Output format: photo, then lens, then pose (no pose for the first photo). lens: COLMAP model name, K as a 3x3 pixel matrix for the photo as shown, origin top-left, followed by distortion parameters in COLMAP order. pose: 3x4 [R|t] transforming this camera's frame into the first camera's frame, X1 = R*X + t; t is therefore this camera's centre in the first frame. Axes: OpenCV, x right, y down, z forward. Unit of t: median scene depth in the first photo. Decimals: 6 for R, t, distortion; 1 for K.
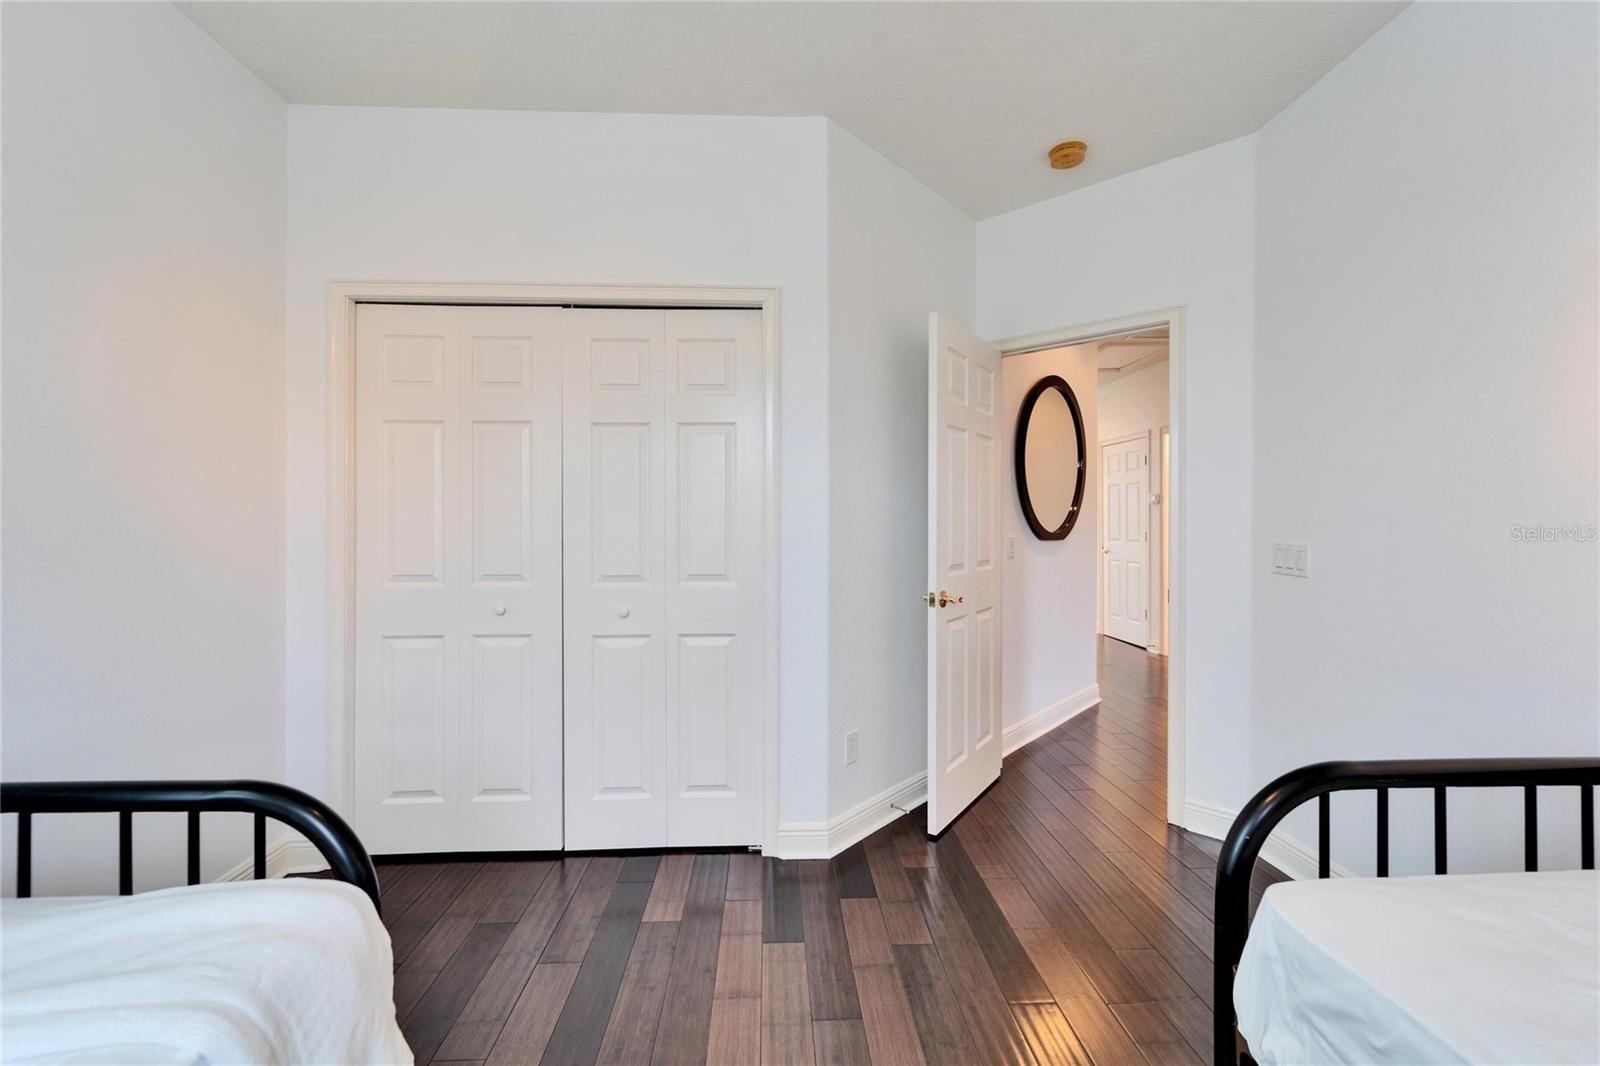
lens RADIAL K [[680.2, 0, 799.7], [0, 680.2, 531.0], [0, 0, 1]] dist [0.000304, 0.000014]
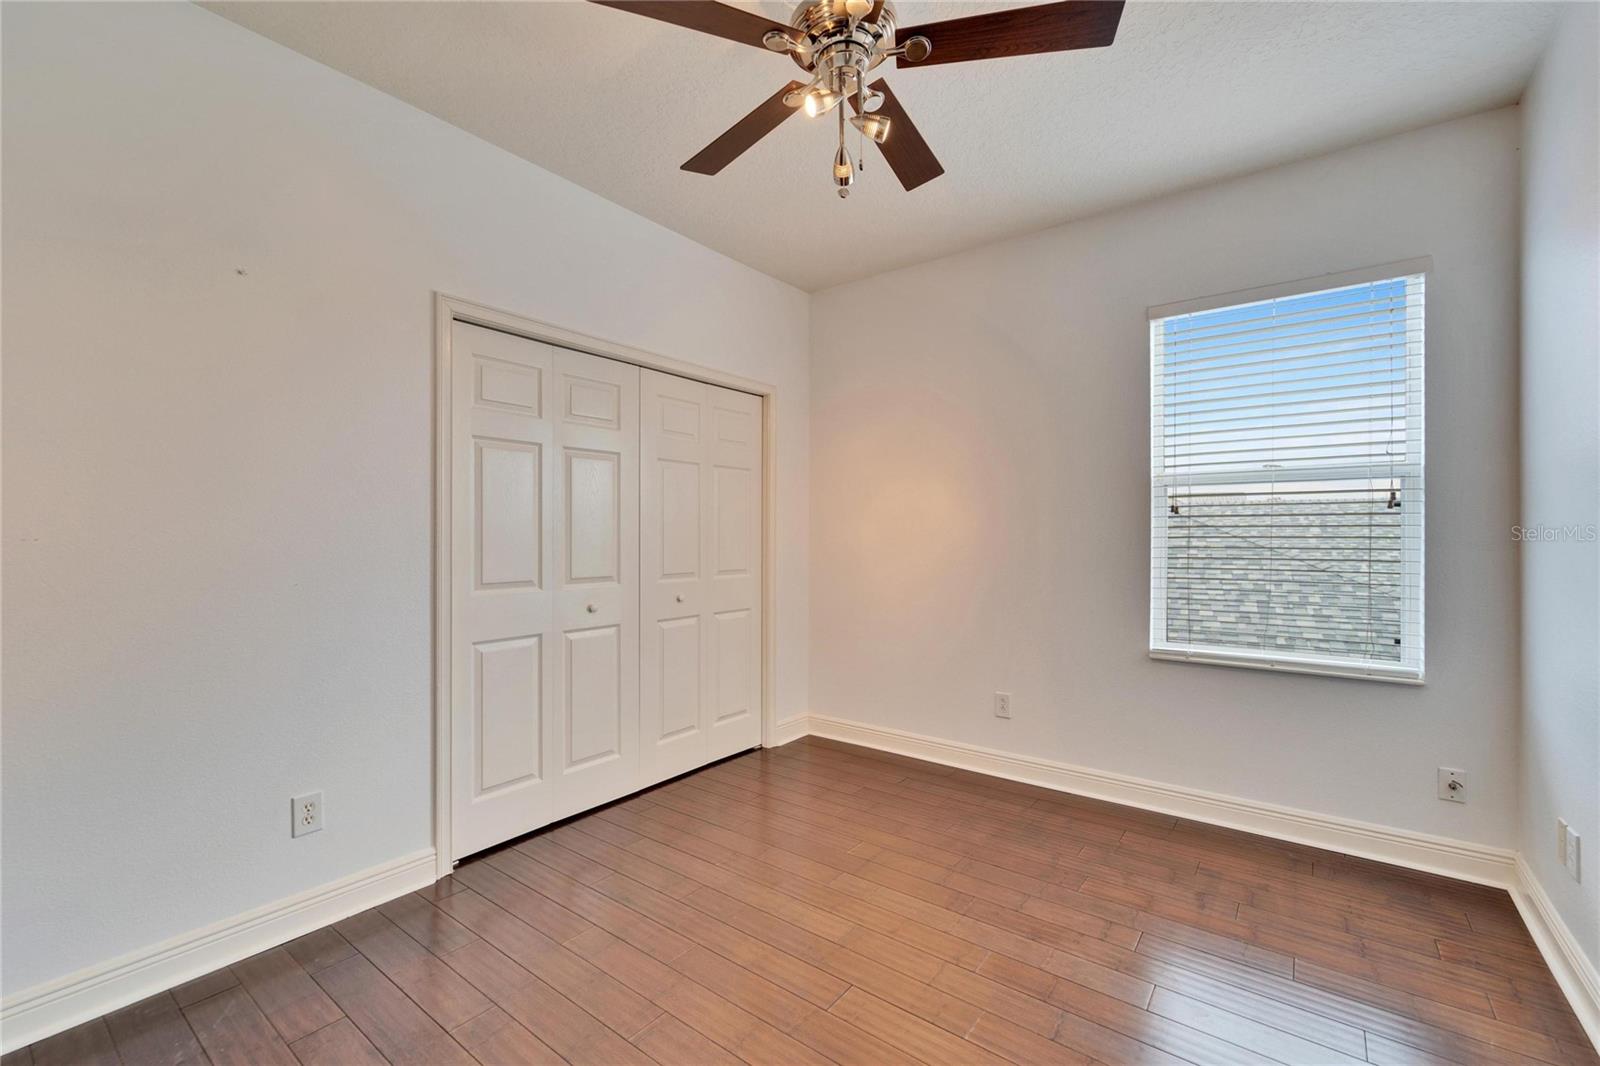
lens RADIAL K [[680.2, 0, 796.5], [0, 680.2, 533.1], [0, 0, 1]] dist [0.000304, 0.000014]
pose [[0.639199, 0.002319, 0.769038, -1.156066], [0.005396, 0.999957, -0.007501, -0.003291], [-0.769022, 0.008944, 0.639159, -0.048277]]
